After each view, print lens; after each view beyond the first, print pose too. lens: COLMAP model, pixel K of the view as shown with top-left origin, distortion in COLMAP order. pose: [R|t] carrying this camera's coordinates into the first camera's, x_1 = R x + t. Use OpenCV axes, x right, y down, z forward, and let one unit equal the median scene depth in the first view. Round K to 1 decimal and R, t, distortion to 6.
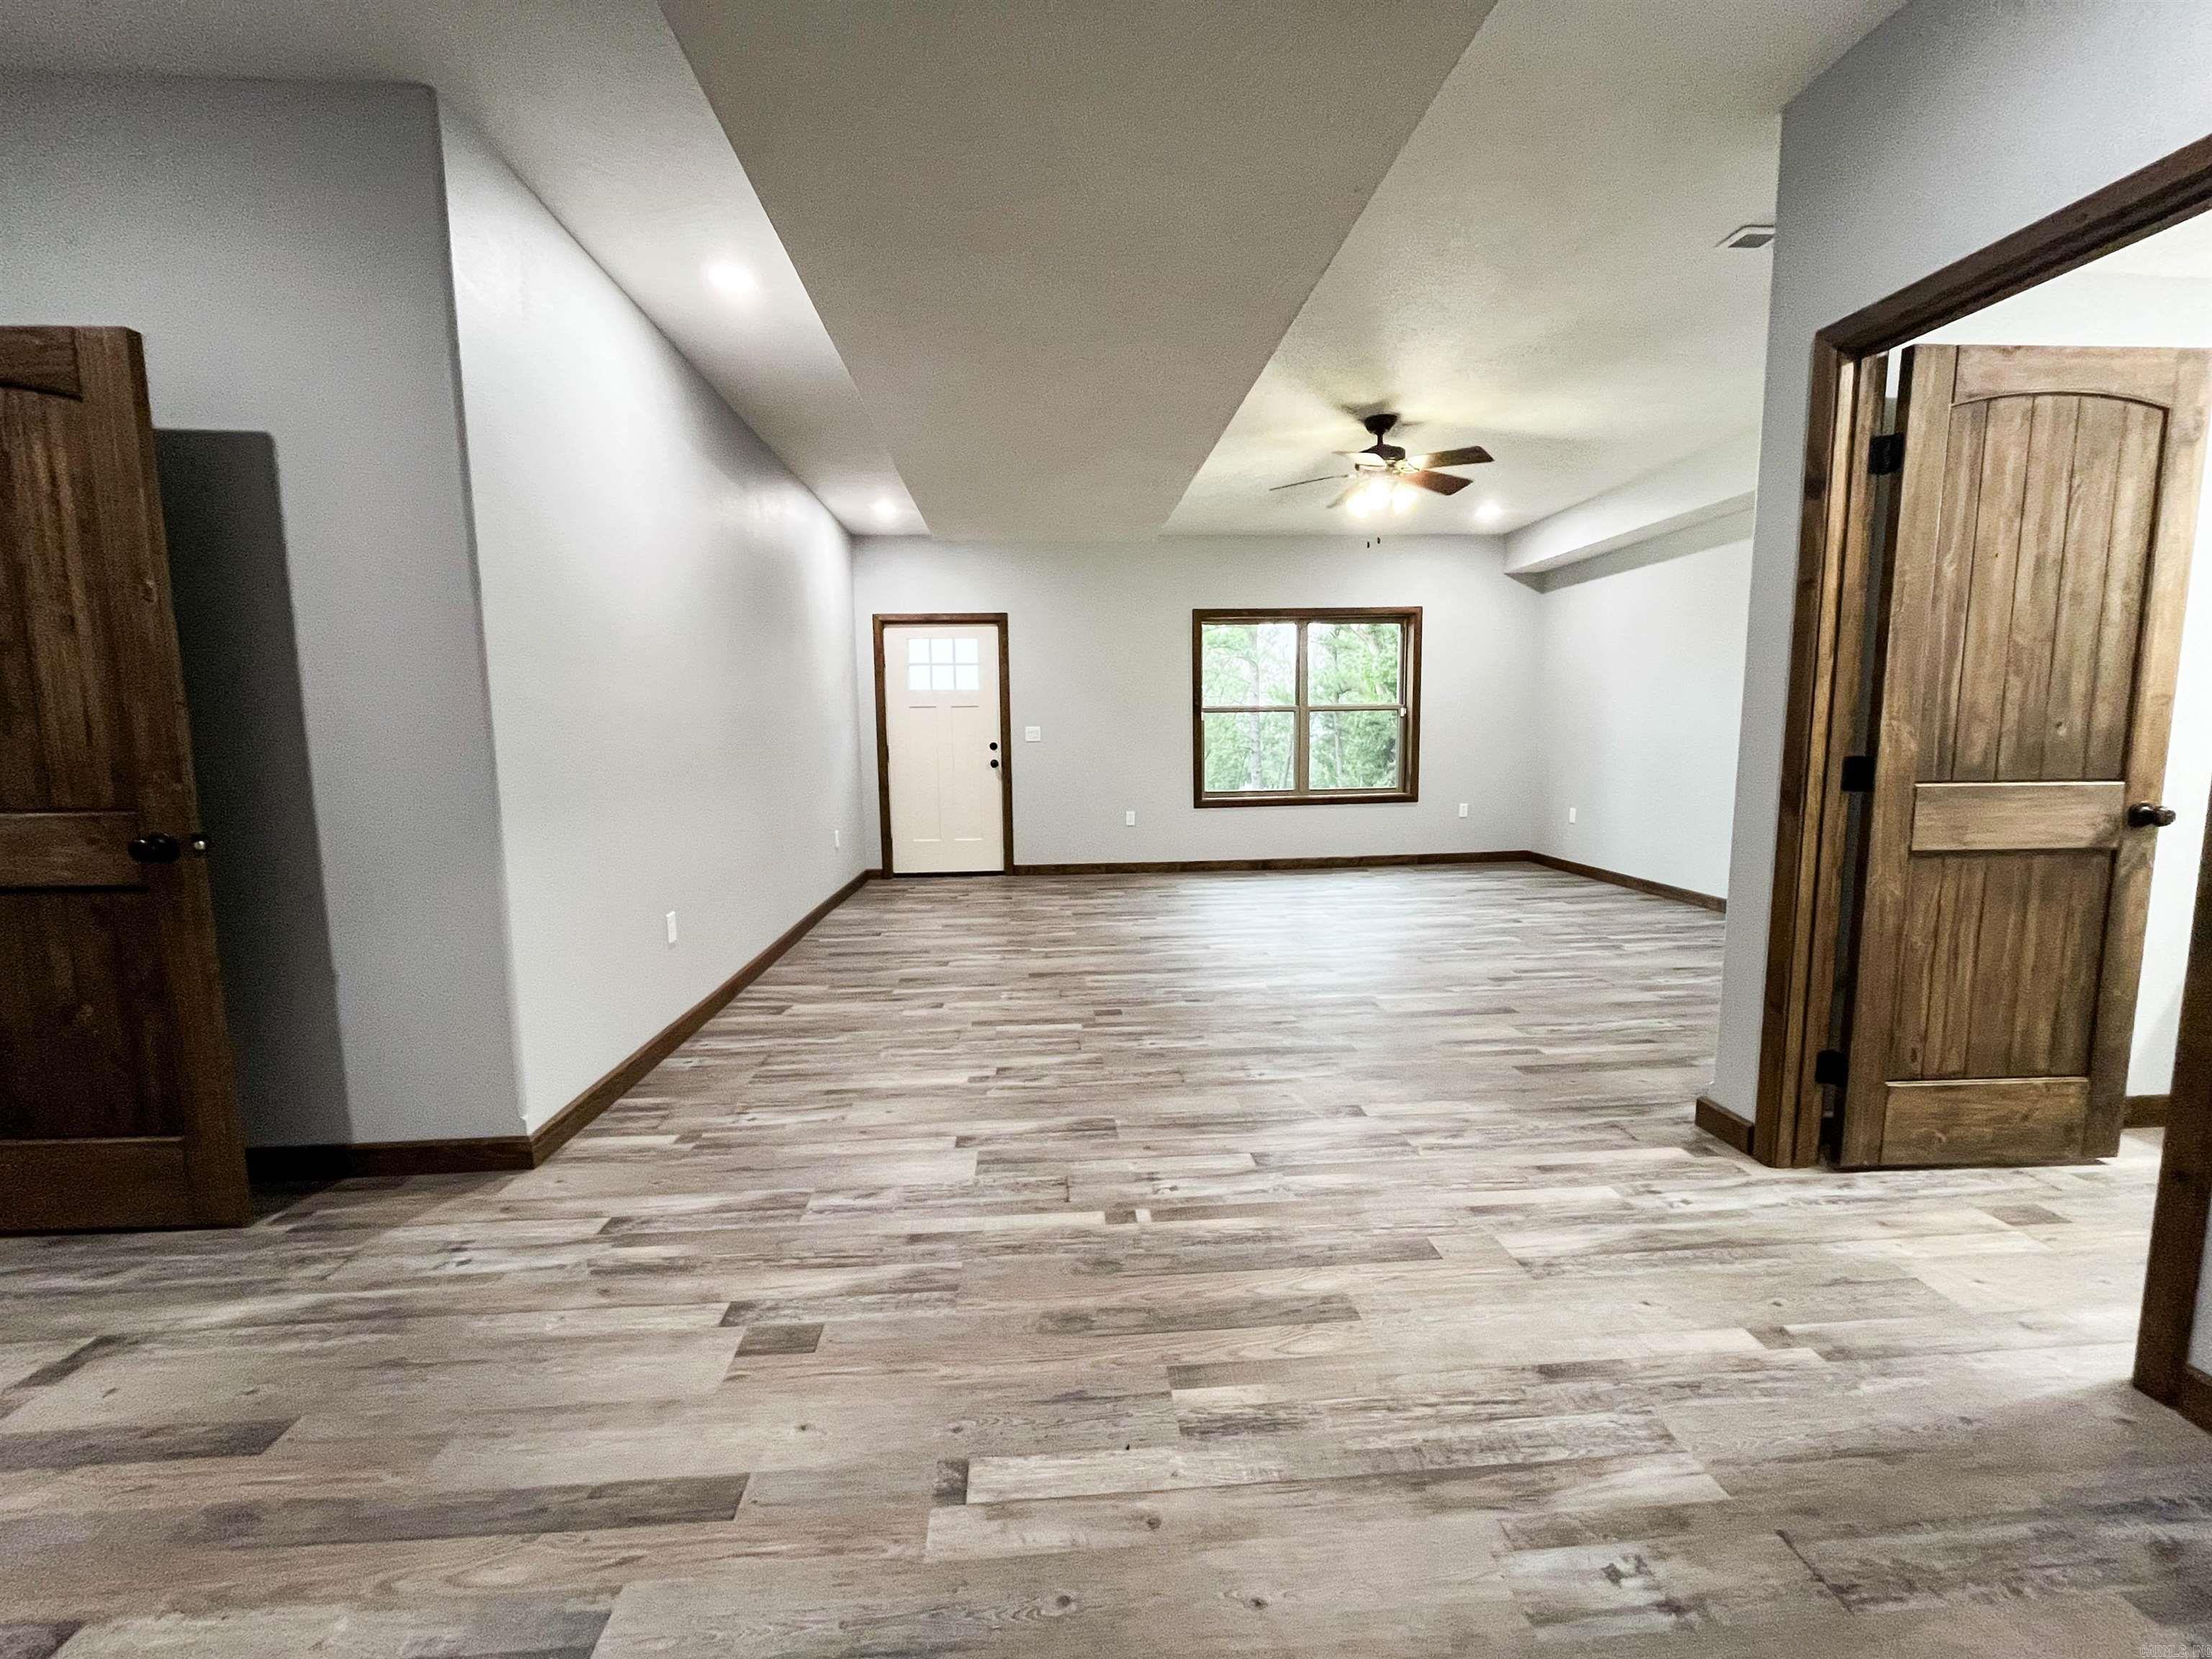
lens RADIAL K [[898.5, 0, 1111.4], [0, 898.5, 827.3], [0, 0, 1]] dist [-0.001869, -0.000116]
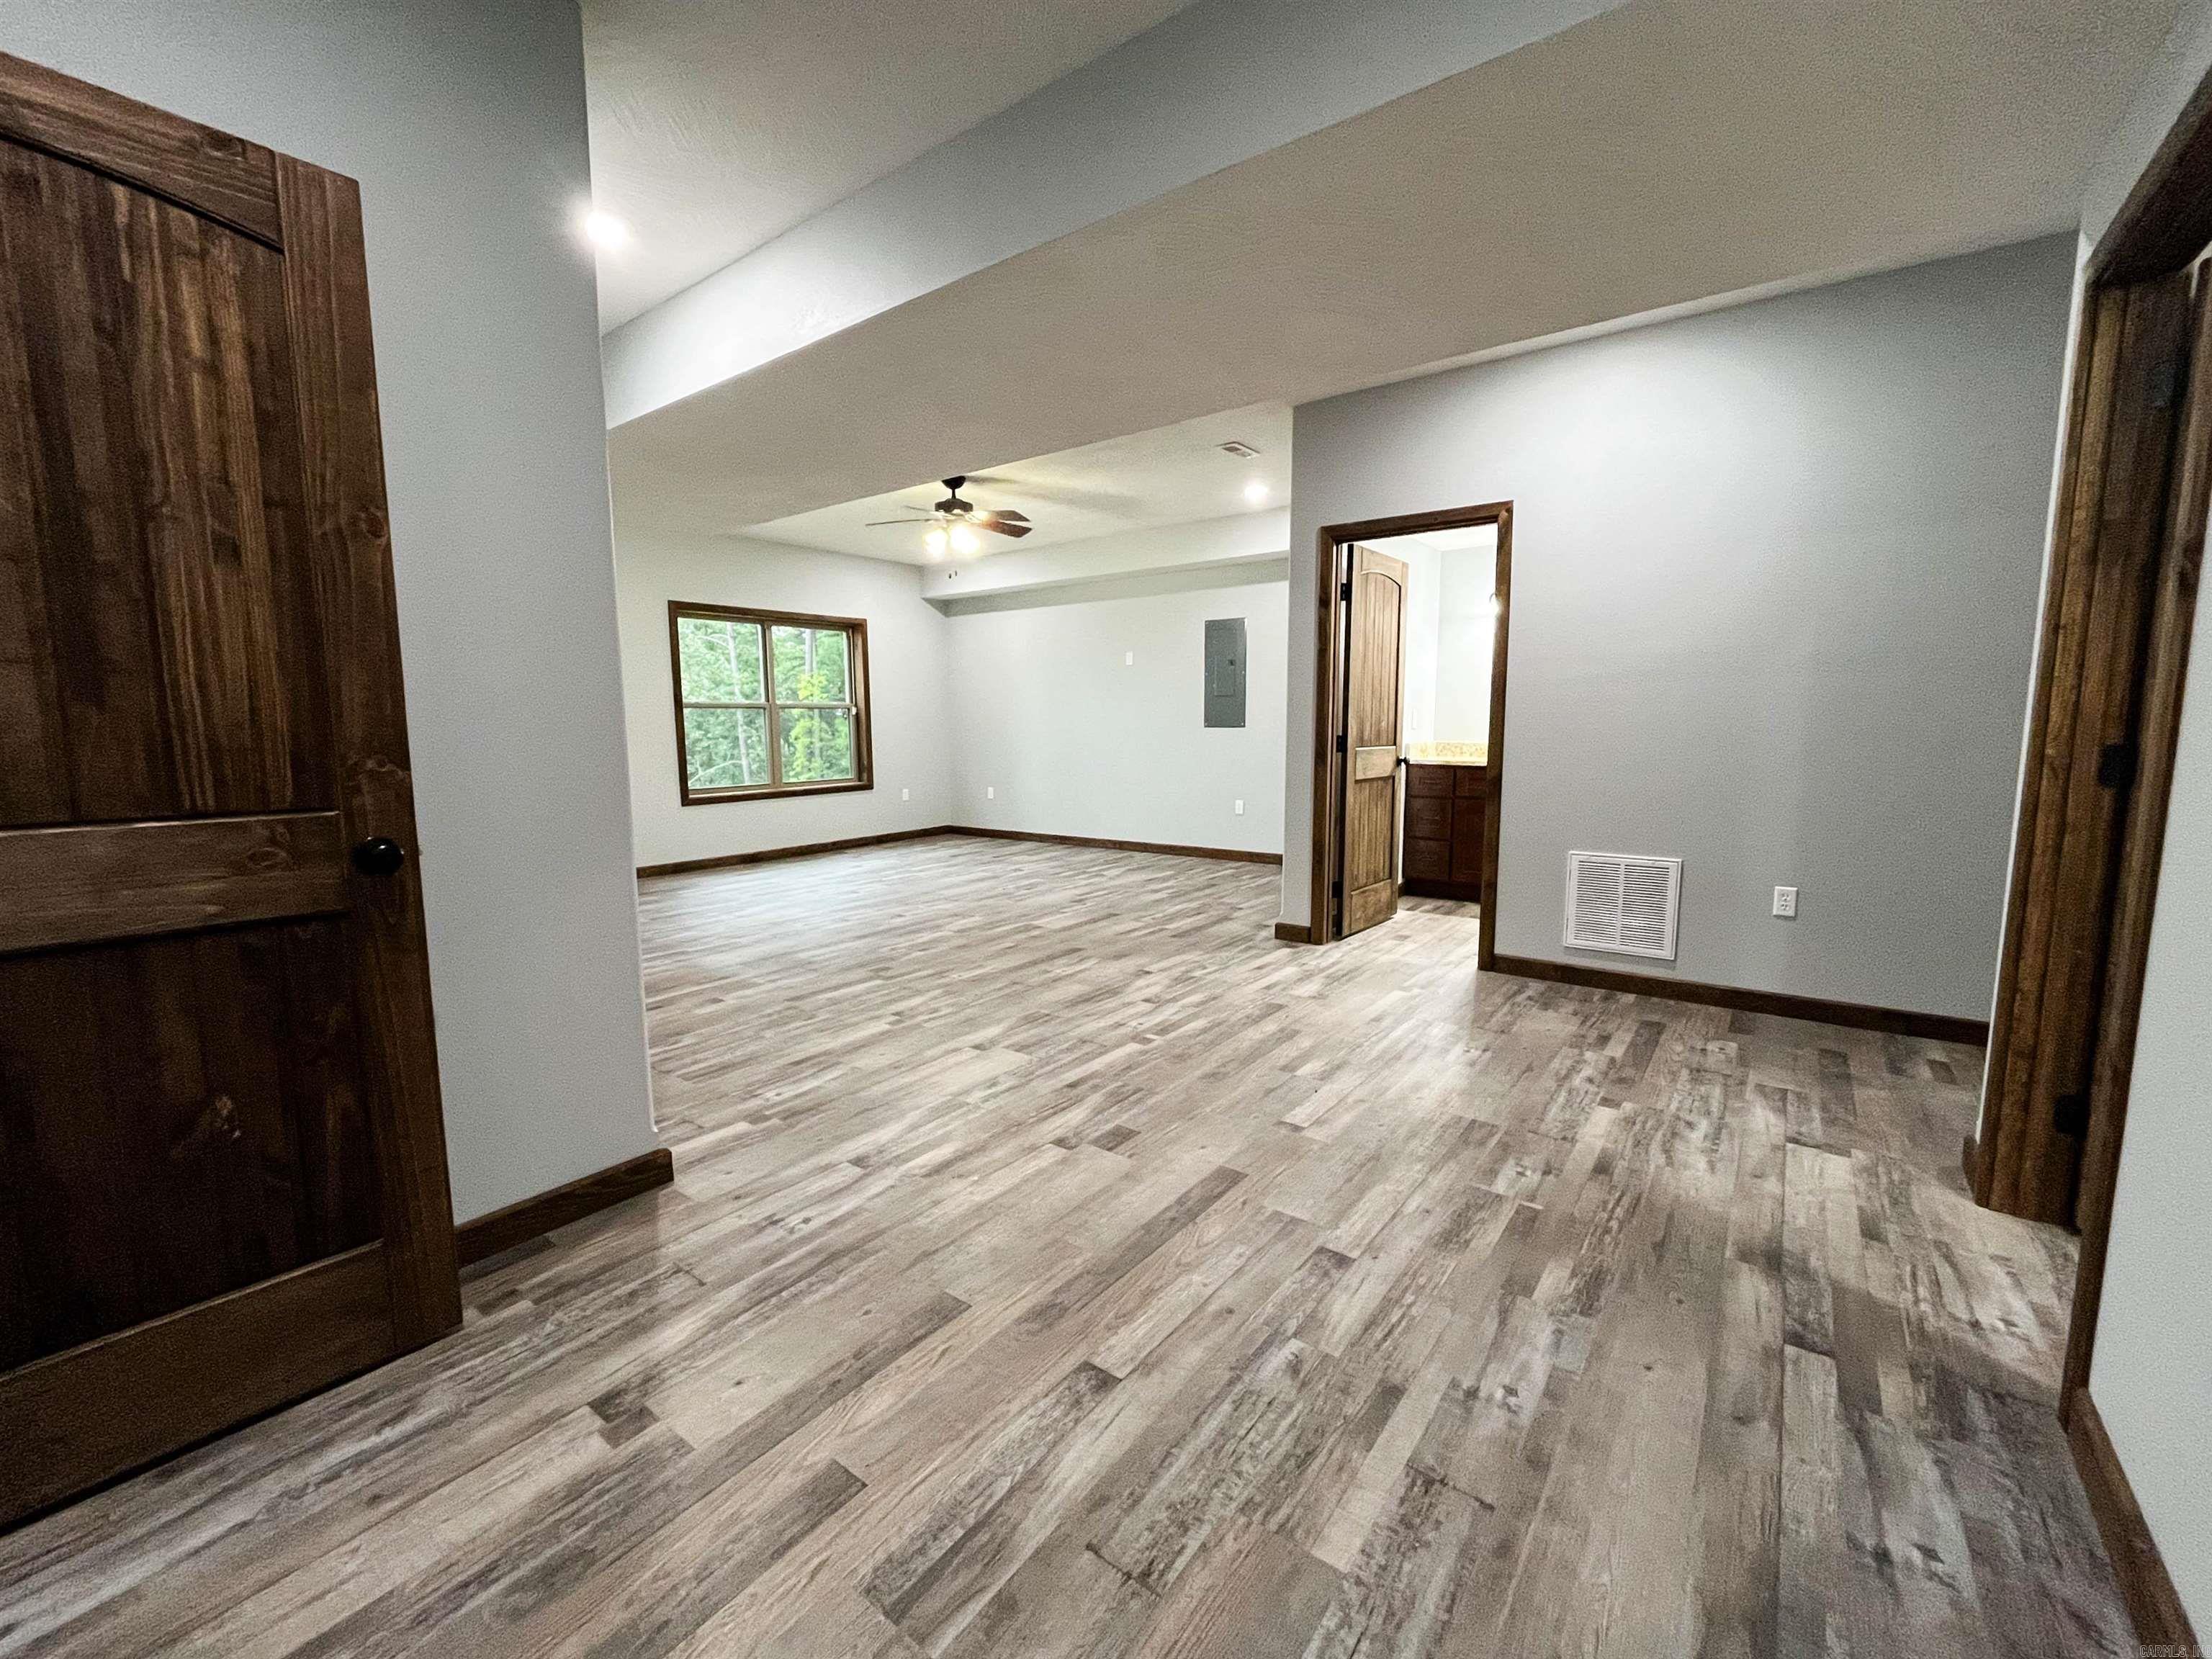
lens RADIAL K [[905.3, 0, 1120.2], [0, 905.3, 824.8], [0, 0, 1]] dist [-0.000227, 0.000266]
pose [[0.656504, -0.076587, 0.750424, -0.998072], [0.080666, 0.996256, 0.031106, 0.018569], [-0.749997, 0.040113, 0.660224, 0.010029]]
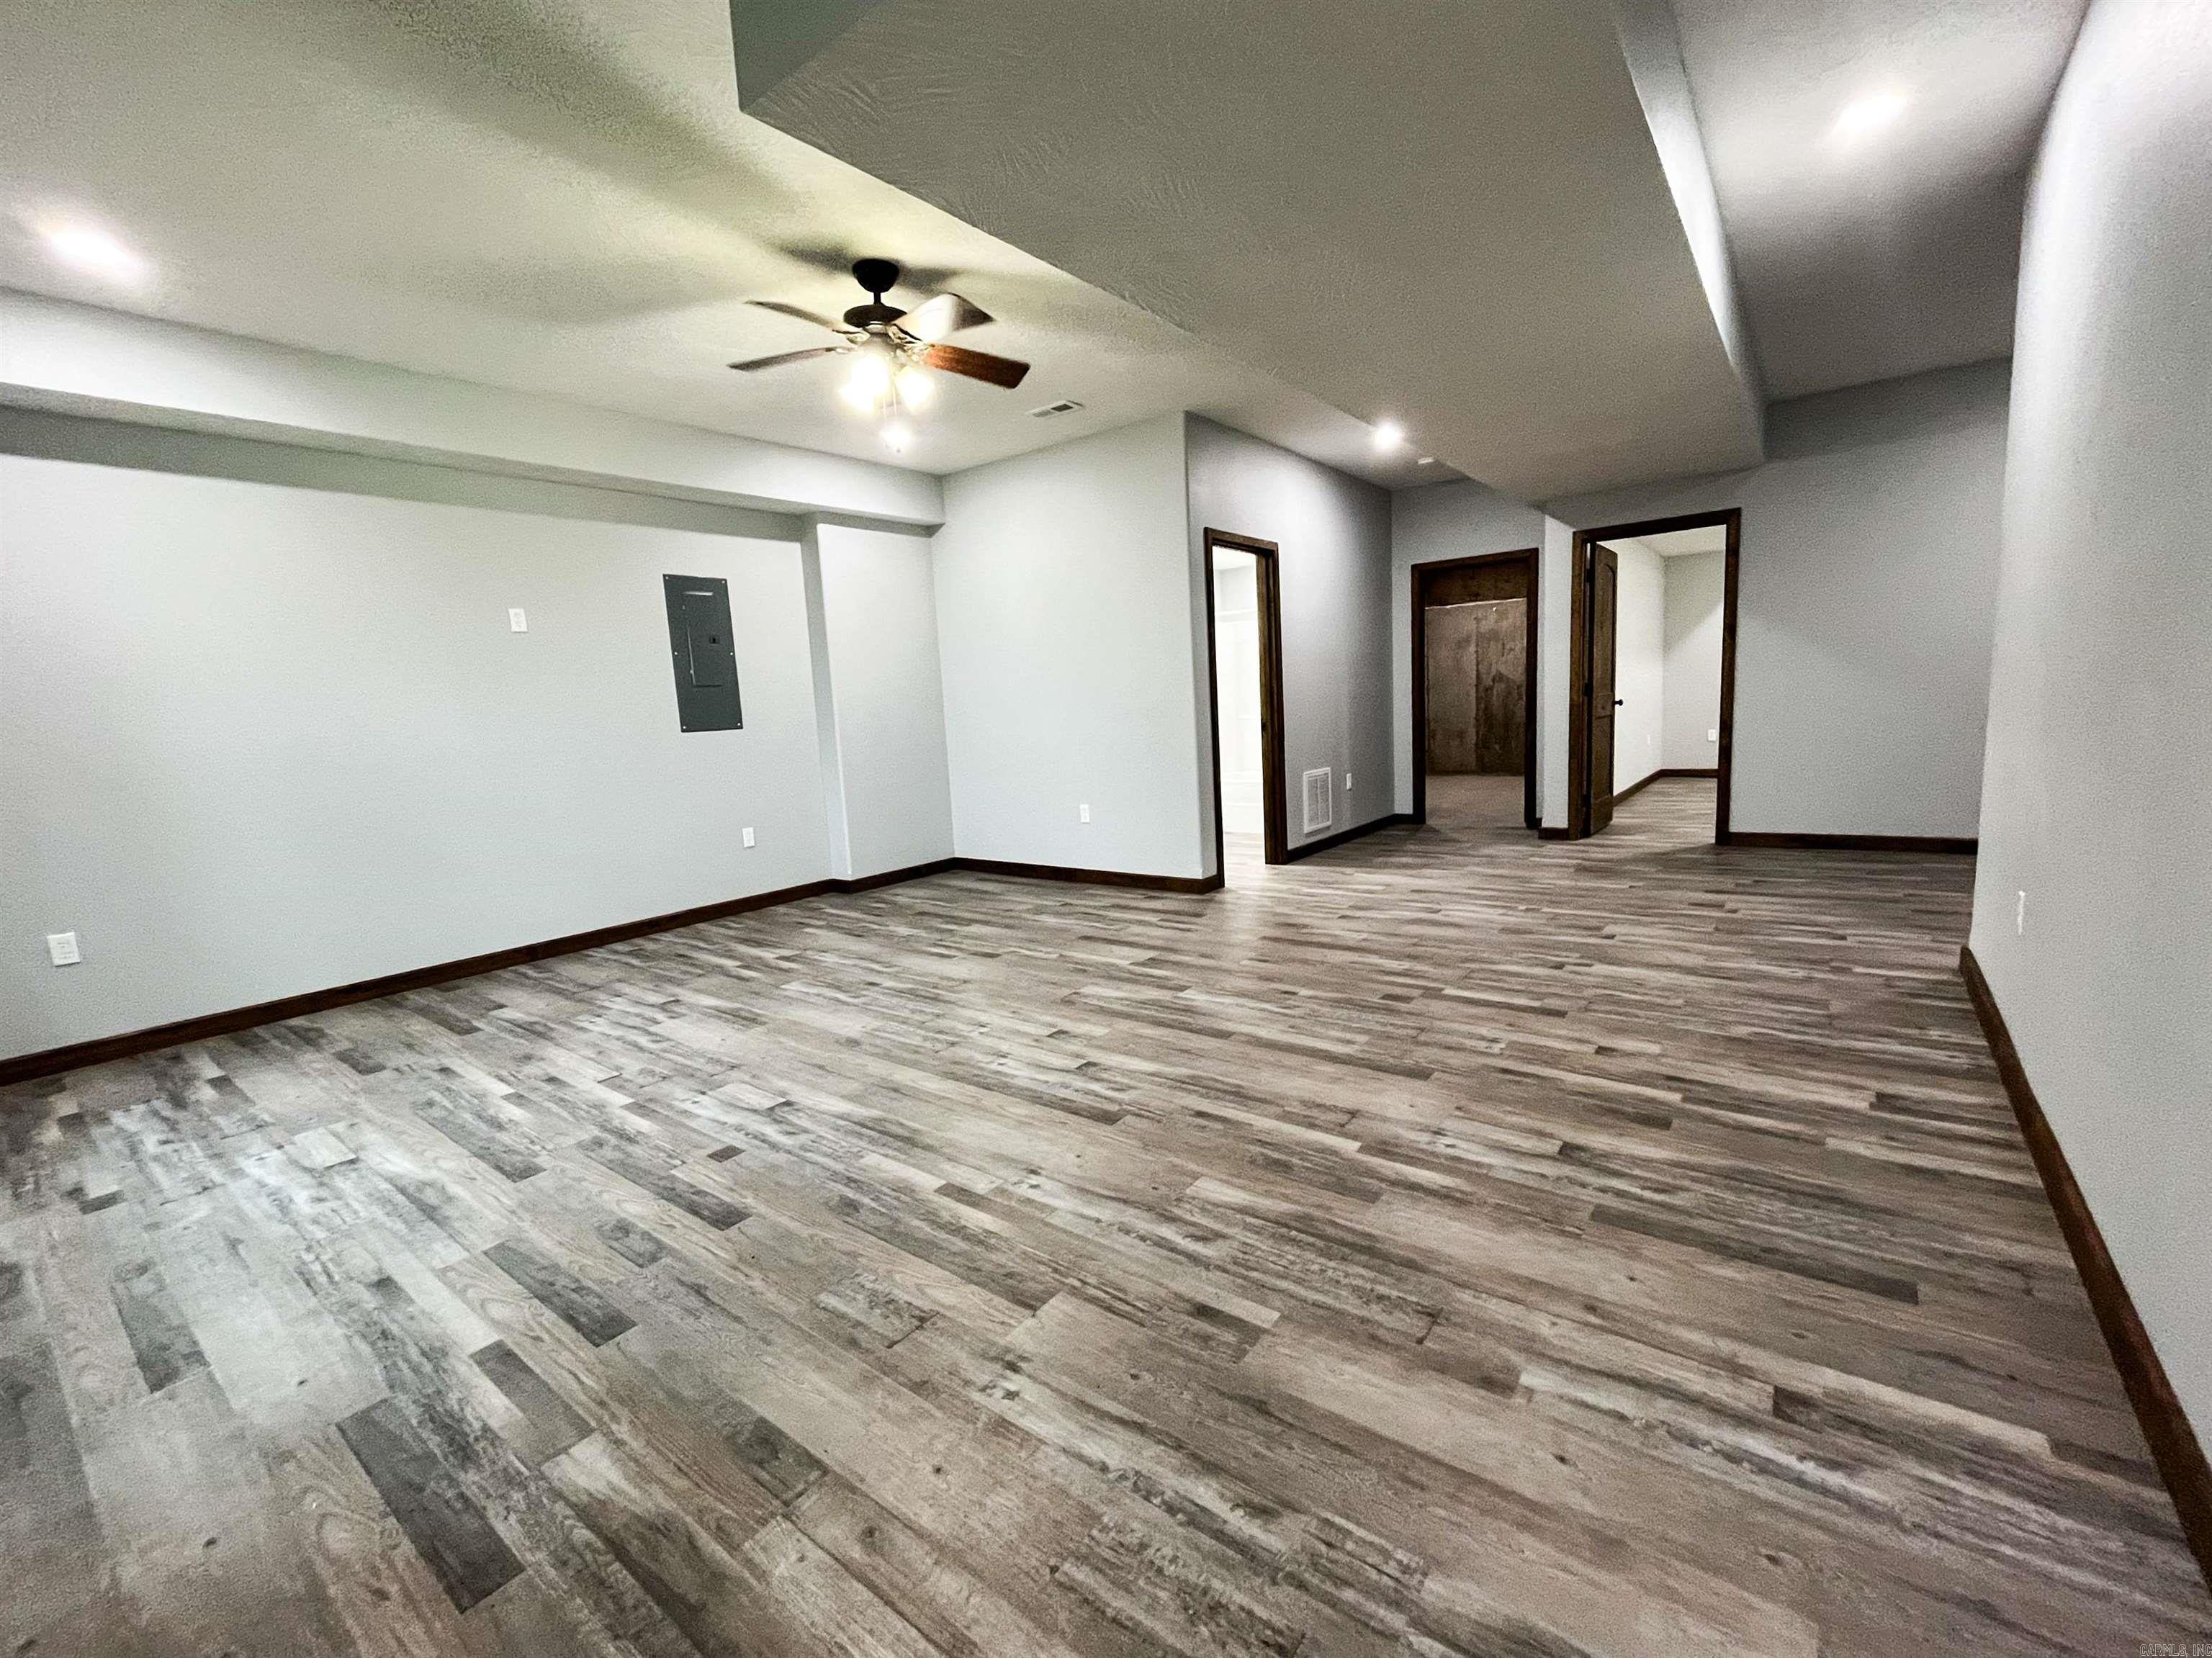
lens RADIAL K [[898.4, 0, 1111.4], [0, 898.4, 826.8], [0, 0, 1]] dist [-0.001869, -0.000116]
pose [[-0.728472, -0.042284, 0.683769, -0.614811], [0.137477, 0.968767, 0.206373, -0.282113], [-0.671139, 0.244340, -0.699907, 2.723902]]
